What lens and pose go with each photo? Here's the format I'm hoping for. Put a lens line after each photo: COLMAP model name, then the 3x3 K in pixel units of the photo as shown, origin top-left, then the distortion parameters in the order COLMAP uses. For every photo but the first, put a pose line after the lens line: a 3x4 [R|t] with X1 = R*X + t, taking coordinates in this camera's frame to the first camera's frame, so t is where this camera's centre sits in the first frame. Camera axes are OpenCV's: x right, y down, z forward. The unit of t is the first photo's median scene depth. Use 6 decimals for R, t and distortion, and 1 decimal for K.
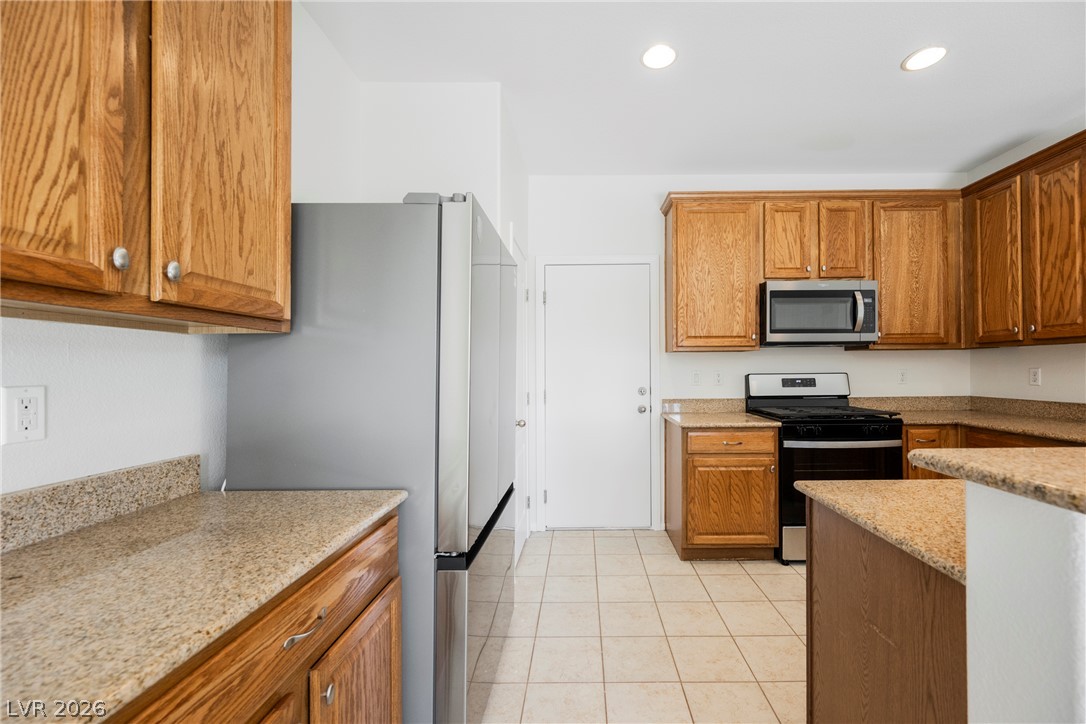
lens RADIAL K [[427.8, 0, 591.6], [0, 427.8, 368.9], [0, 0, 1]] dist [-0.002395, 0.000060]
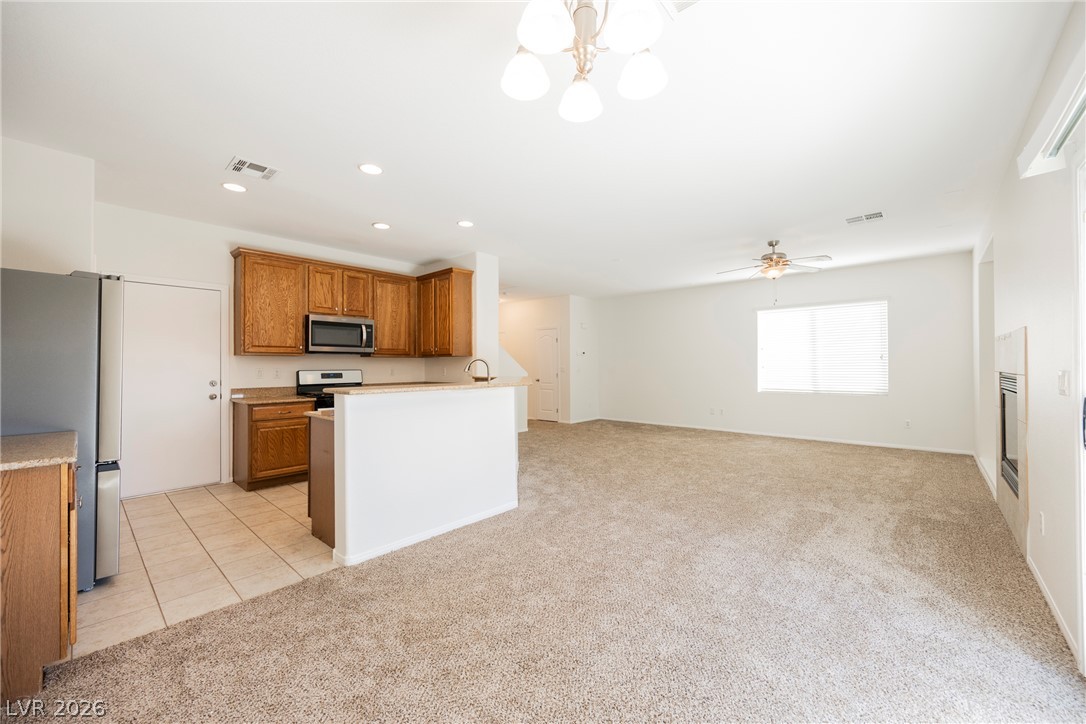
lens RADIAL K [[427.8, 0, 544.2], [0, 427.8, 367.3], [0, 0, 1]] dist [-0.002395, 0.000060]
pose [[0.681846, 0.004127, 0.731484, -0.178209], [-0.002957, 0.999991, -0.002886, 0.001749], [-0.731490, -0.000195, 0.681853, -0.786069]]
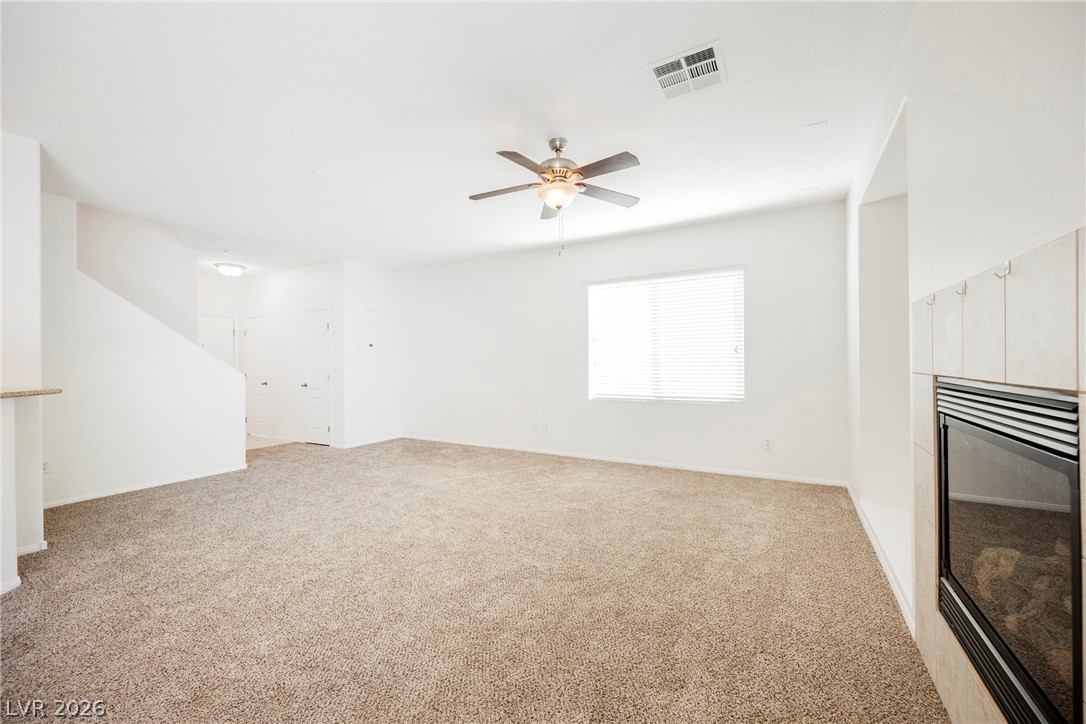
lens RADIAL K [[427.8, 0, 550.5], [0, 427.8, 367.4], [0, 0, 1]] dist [-0.002395, 0.000060]
pose [[0.504343, -0.005462, 0.863486, 0.841857], [0.003258, 0.999985, 0.004422, -0.005267], [-0.863497, 0.000583, 0.504353, -0.760933]]
